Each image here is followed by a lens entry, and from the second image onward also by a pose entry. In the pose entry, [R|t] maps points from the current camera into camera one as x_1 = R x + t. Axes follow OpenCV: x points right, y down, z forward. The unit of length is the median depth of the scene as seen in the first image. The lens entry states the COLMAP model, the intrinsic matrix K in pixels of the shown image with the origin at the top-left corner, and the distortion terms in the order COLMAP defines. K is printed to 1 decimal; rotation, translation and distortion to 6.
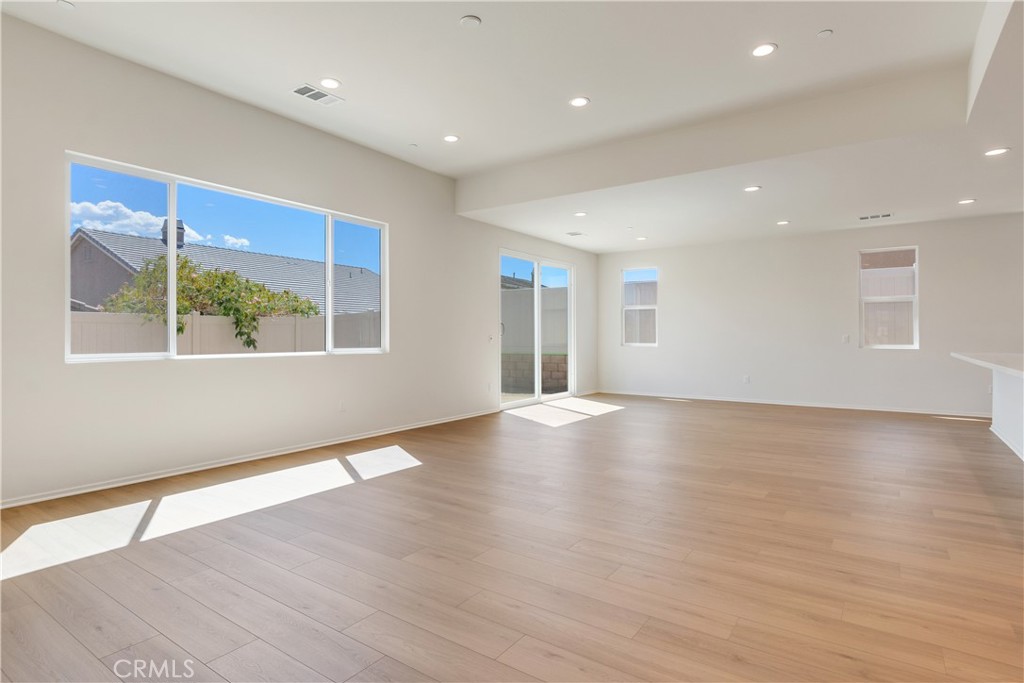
lens RADIAL K [[553.4, 0, 504.1], [0, 553.4, 342.8], [0, 0, 1]] dist [0.026503, 0.000396]
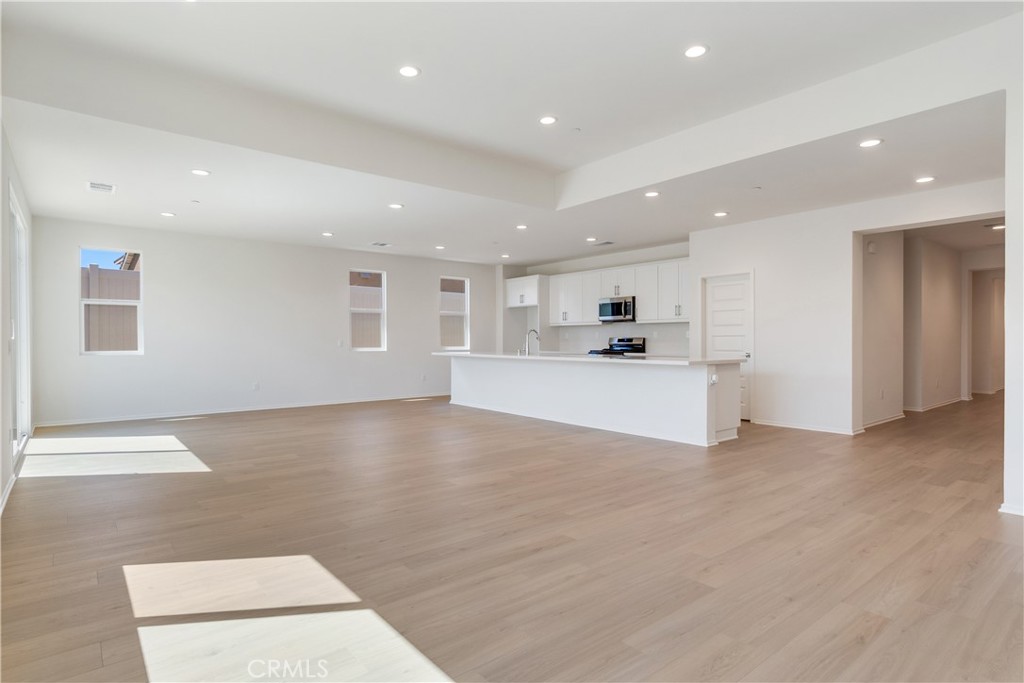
lens RADIAL K [[553.4, 0, 487.9], [0, 553.4, 346.0], [0, 0, 1]] dist [0.026503, 0.000396]
pose [[0.258165, -0.011793, 0.966029, -0.613091], [0.011024, 0.999896, 0.009260, -0.012963], [-0.966038, 0.008259, 0.258268, 0.586105]]
